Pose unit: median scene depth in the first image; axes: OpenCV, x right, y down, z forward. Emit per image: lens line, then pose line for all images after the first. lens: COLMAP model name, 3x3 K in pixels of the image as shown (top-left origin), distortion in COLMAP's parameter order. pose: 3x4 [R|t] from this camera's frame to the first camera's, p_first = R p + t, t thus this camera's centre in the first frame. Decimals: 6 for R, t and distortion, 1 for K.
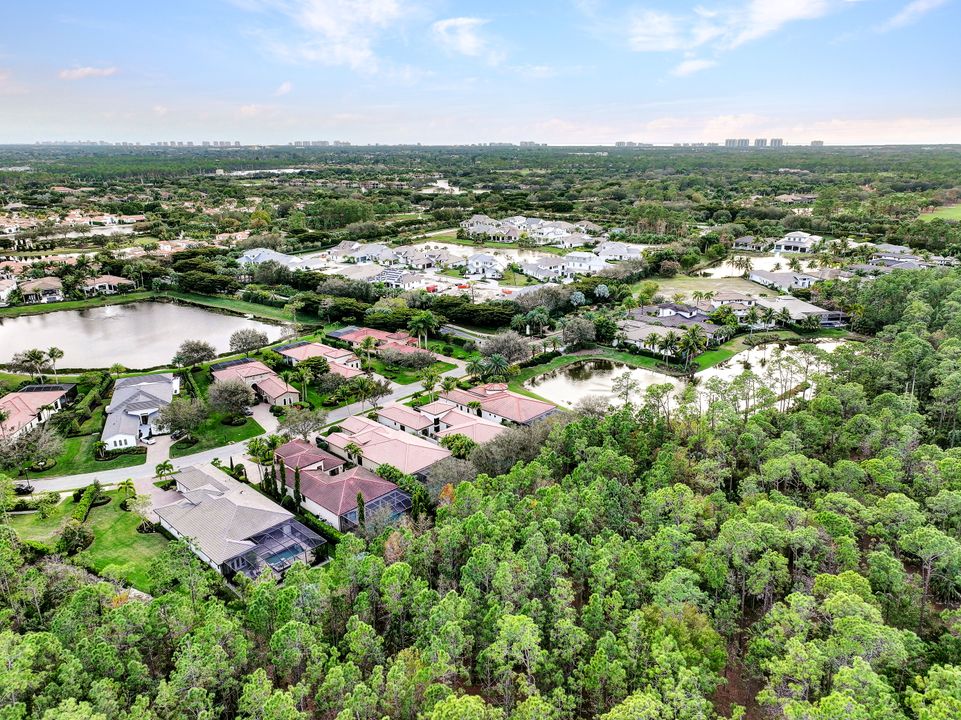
lens RADIAL K [[671.6, 0, 483.7], [0, 671.6, 356.5], [0, 0, 1]] dist [0.003519, 0.003574]
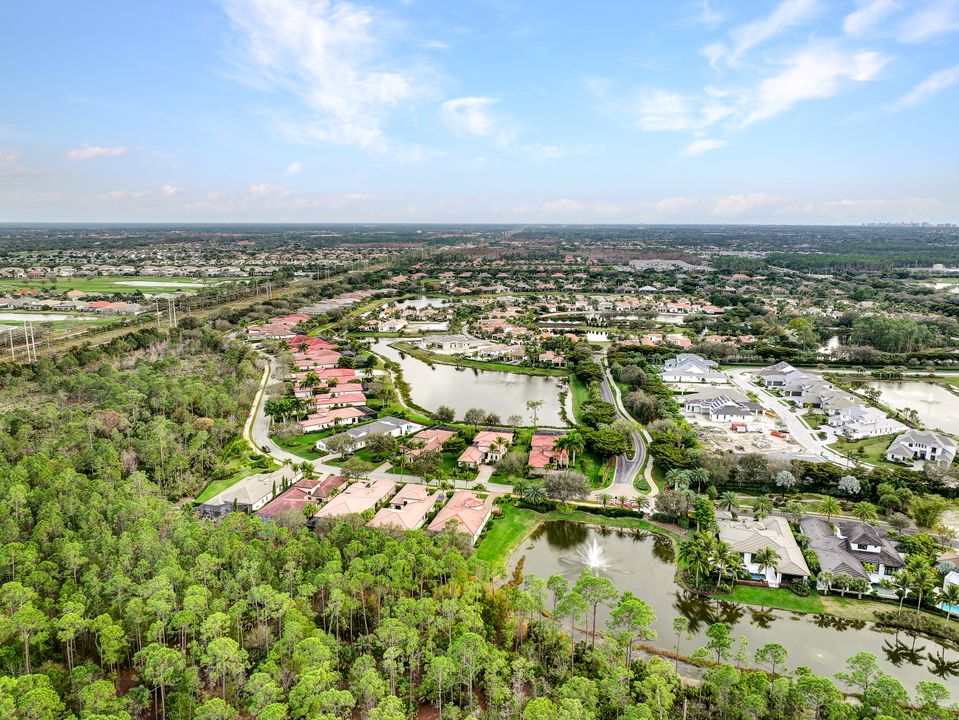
lens RADIAL K [[670.2, 0, 482.7], [0, 670.2, 356.5], [0, 0, 1]] dist [0.003519, 0.003574]
pose [[0.472130, 0.176249, -0.863730, 0.563158], [-0.270921, 0.961400, 0.048089, -0.147615], [0.838865, 0.211299, 0.501655, 0.214531]]
